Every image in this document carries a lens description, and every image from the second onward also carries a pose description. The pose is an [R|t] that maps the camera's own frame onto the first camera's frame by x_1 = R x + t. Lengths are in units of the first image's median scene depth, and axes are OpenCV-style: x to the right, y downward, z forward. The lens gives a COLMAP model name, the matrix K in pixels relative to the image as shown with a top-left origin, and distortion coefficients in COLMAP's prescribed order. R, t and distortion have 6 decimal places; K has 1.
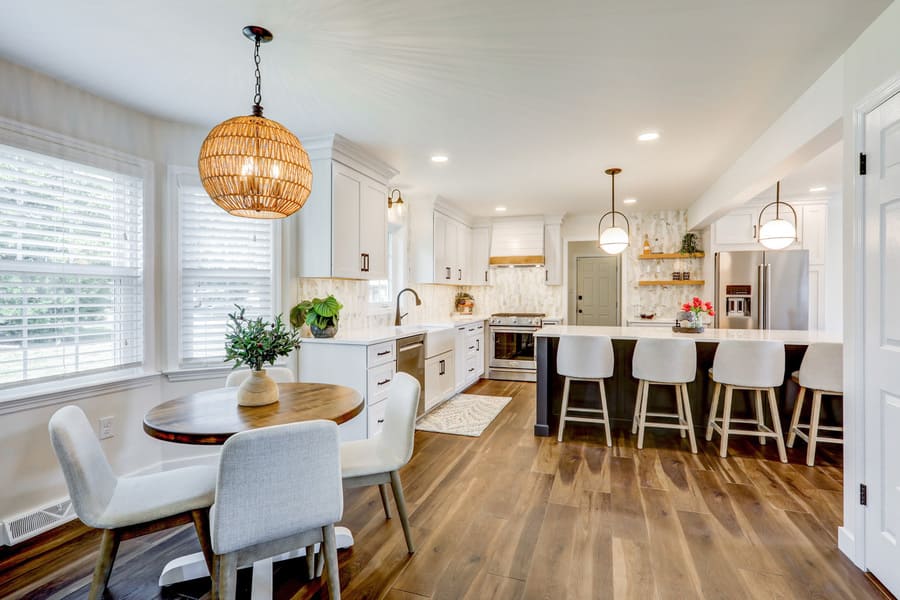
lens RADIAL K [[431.9, 0, 455.8], [0, 431.9, 295.6], [0, 0, 1]] dist [-0.001043, -0.000047]
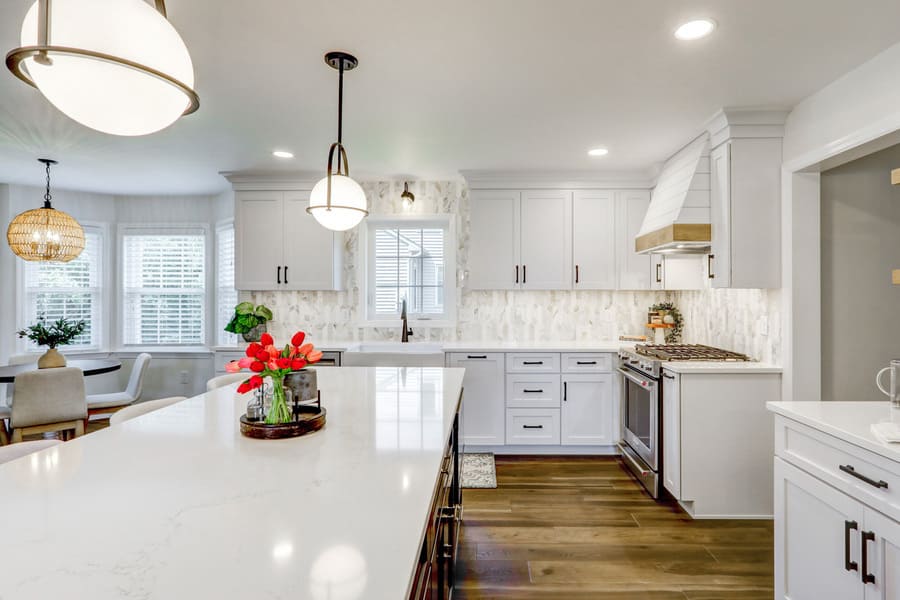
lens RADIAL K [[475.1, 0, 483.5], [0, 475.1, 290.0], [0, 0, 1]] dist [-0.073196, 0.056076]
pose [[0.316350, -0.011283, -0.948575, 0.612988], [-0.004480, 0.999900, -0.013388, -0.015763], [0.948632, 0.008485, 0.316268, 0.663478]]
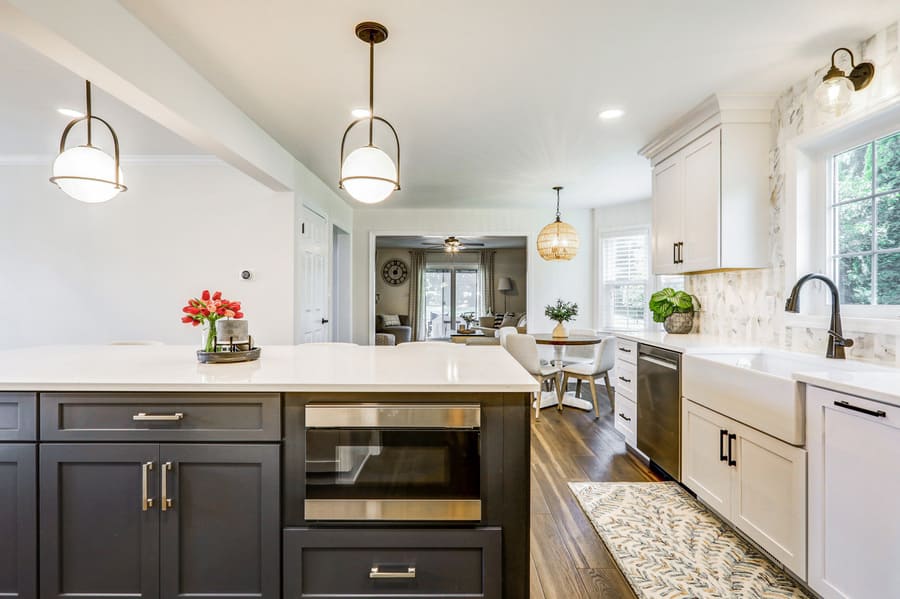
lens RADIAL K [[438.7, 0, 456.5], [0, 438.7, 296.7], [0, 0, 1]] dist [0.003568, 0.000790]
pose [[-0.943701, -0.003843, -0.330779, 0.293024], [-0.005445, 0.999978, 0.003916, 0.005675], [0.330756, 0.005497, -0.943700, 1.006415]]
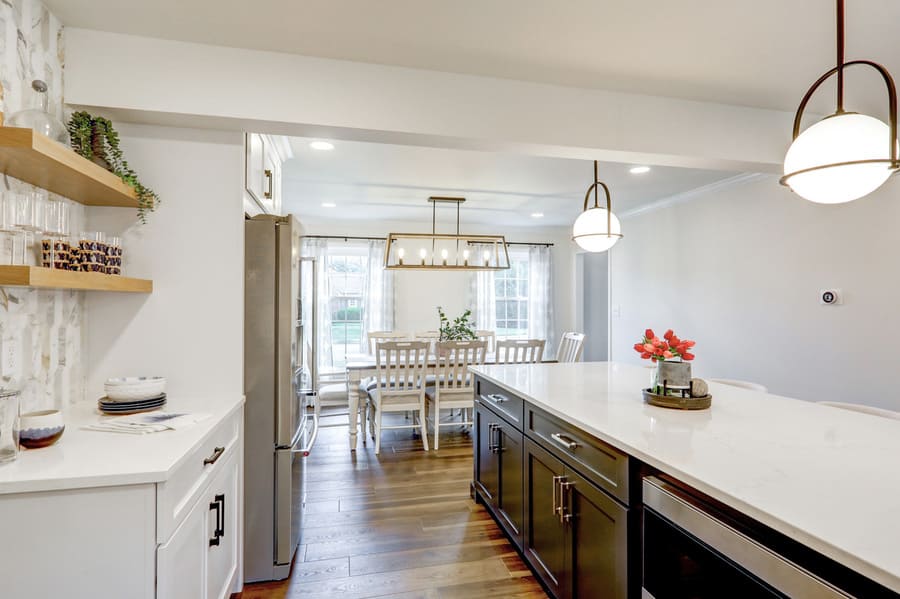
lens RADIAL K [[457.1, 0, 450.0], [0, 457.1, 299.5], [0, 0, 1]] dist [0.003675, 0.000594]
pose [[-0.523024, 0.008418, 0.852276, 0.147744], [0.001350, 0.999958, -0.009048, -0.015697], [-0.852317, -0.003581, -0.523014, 0.937121]]
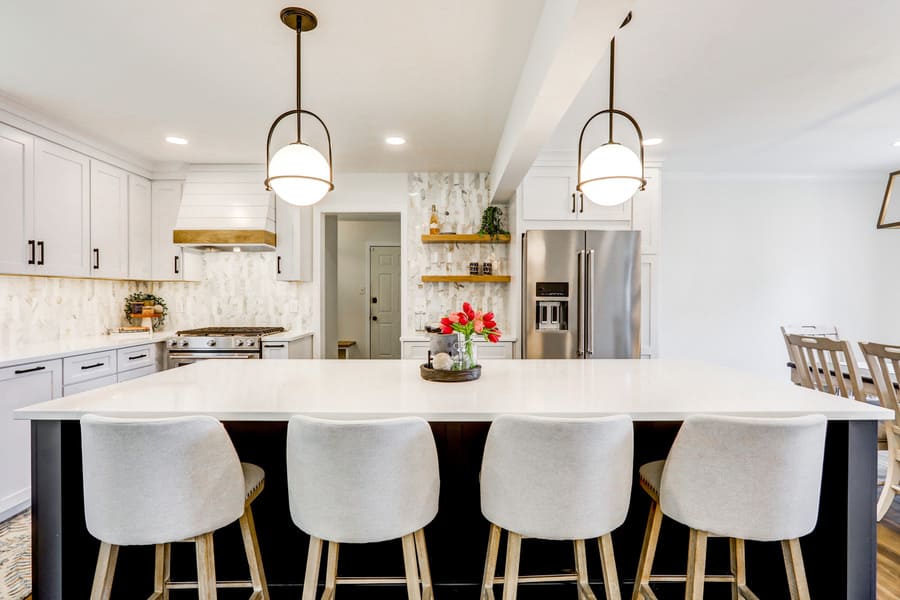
lens RADIAL K [[448.8, 0, 450.0], [0, 448.8, 300.0], [0, 0, 1]] dist [-0.028651, 0.015125]
pose [[0.943909, -0.002112, 0.330200, 0.240327], [-0.000222, 0.999975, 0.007032, -0.001576], [-0.330206, -0.006711, 0.943885, 0.346831]]
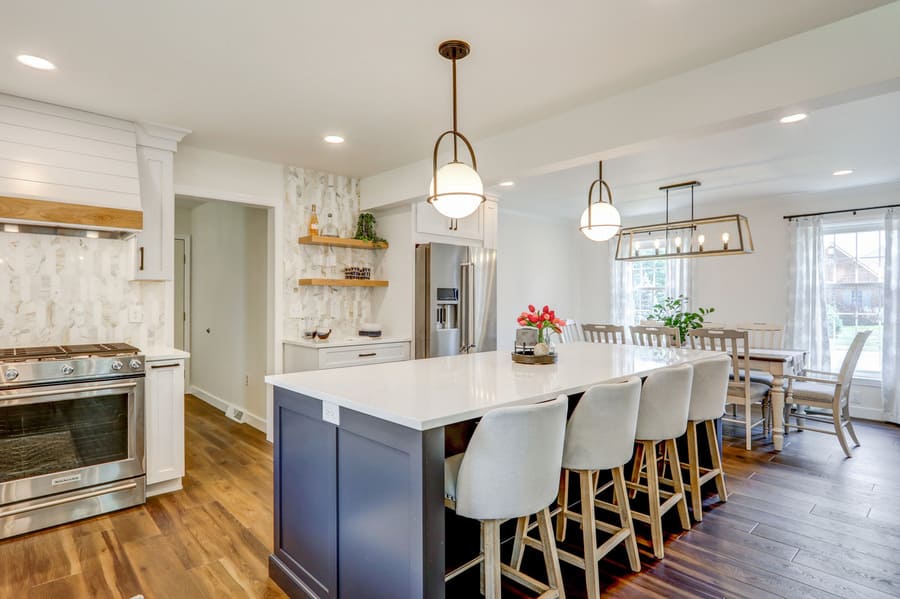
lens RADIAL K [[477.5, 0, 440.6], [0, 477.5, 299.1], [0, 0, 1]] dist [0.000195, 0.000482]
pose [[0.481977, 0.001770, 0.876182, -0.080970], [0.001902, 0.999993, -0.003067, -0.001717], [-0.876182, 0.003145, 0.481970, 0.508254]]
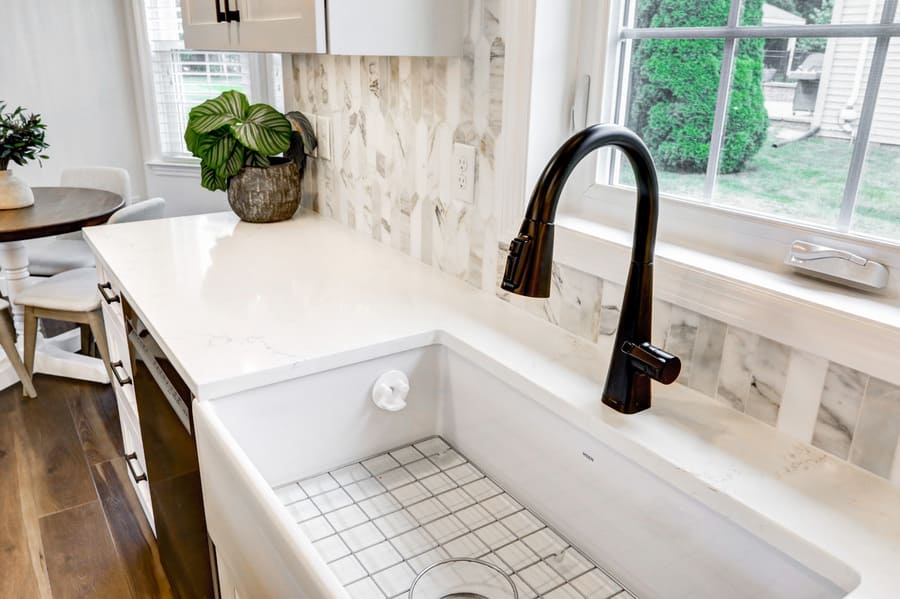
lens RADIAL K [[697.8, 0, 450.0], [0, 697.8, 299.5], [0, 0, 1]] dist [-0.001588, 0.001166]
pose [[-0.606965, 0.255306, -0.752604, 0.042627], [-0.023351, 0.940857, 0.337999, -0.025926], [0.794386, 0.222728, -0.565105, 0.834403]]
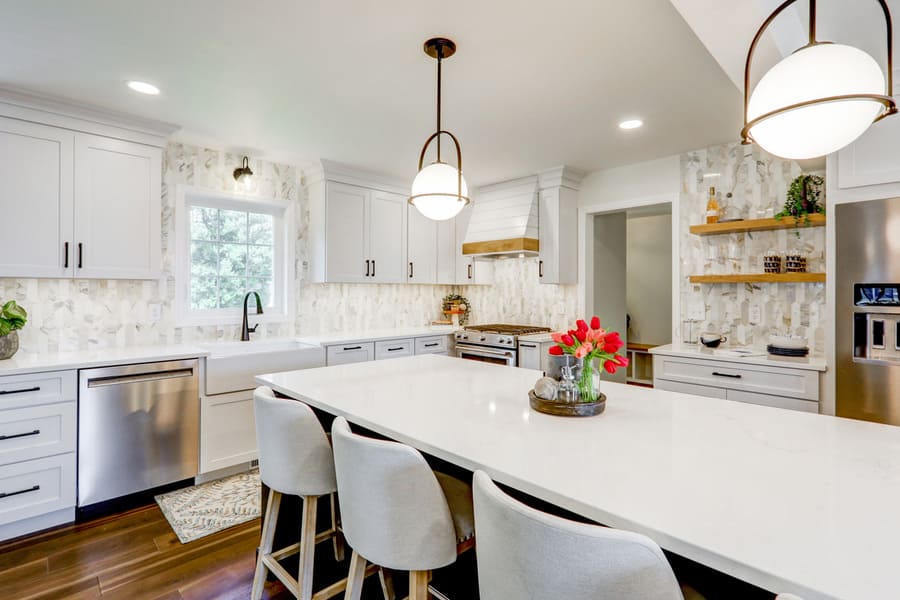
lens RADIAL K [[428.1, 0, 454.9], [0, 428.1, 289.3], [0, 0, 1]] dist [-0.003429, -0.000953]
pose [[0.896357, 0.001481, -0.443330, 0.394978], [-0.005409, 0.999957, -0.007596, -0.010966], [0.443299, 0.009206, 0.896327, 0.393457]]
